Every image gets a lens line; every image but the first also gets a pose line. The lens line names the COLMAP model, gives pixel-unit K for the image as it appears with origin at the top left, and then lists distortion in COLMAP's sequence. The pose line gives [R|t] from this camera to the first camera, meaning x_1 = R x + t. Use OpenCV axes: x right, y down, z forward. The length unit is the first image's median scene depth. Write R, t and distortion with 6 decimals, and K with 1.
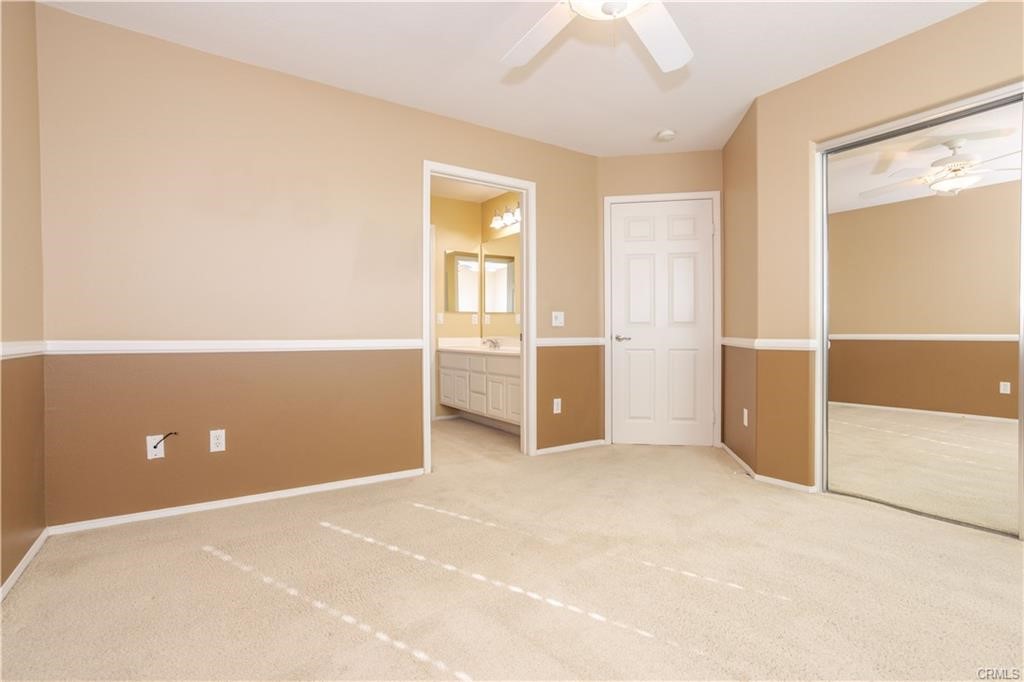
lens RADIAL K [[499.9, 0, 514.0], [0, 499.9, 341.3], [0, 0, 1]] dist [0.000385, 0.000001]
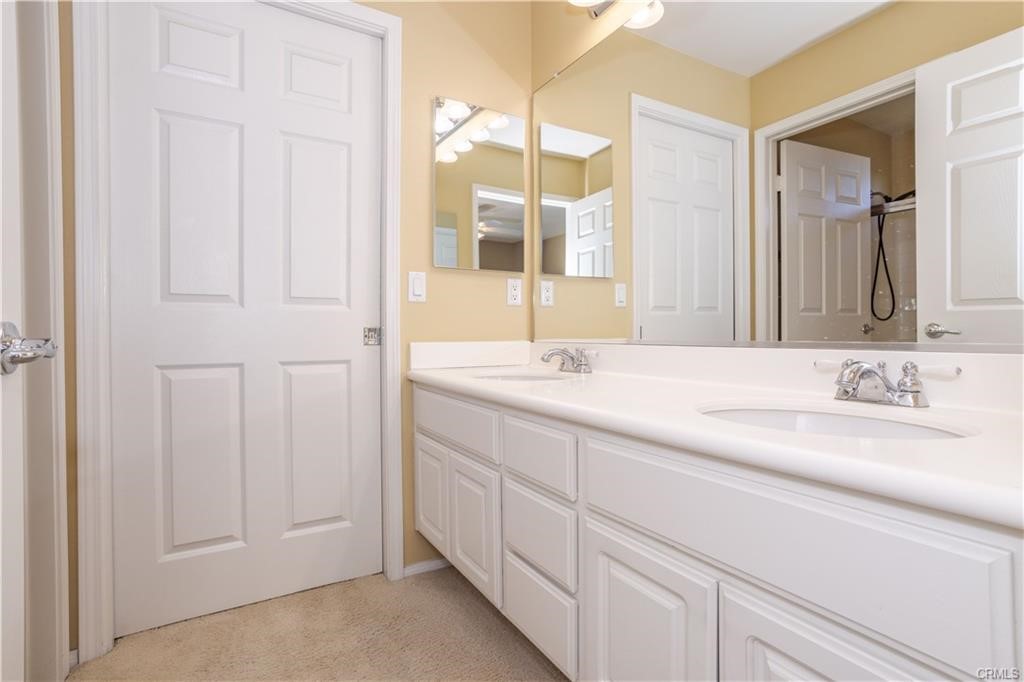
lens RADIAL K [[499.9, 0, 511.5], [0, 499.9, 338.1], [0, 0, 1]] dist [0.000385, 0.000001]
pose [[0.997870, -0.003053, -0.065169, -0.059704], [0.002993, 0.999995, -0.001020, -0.010043], [0.065171, 0.000822, 0.997874, 0.660753]]
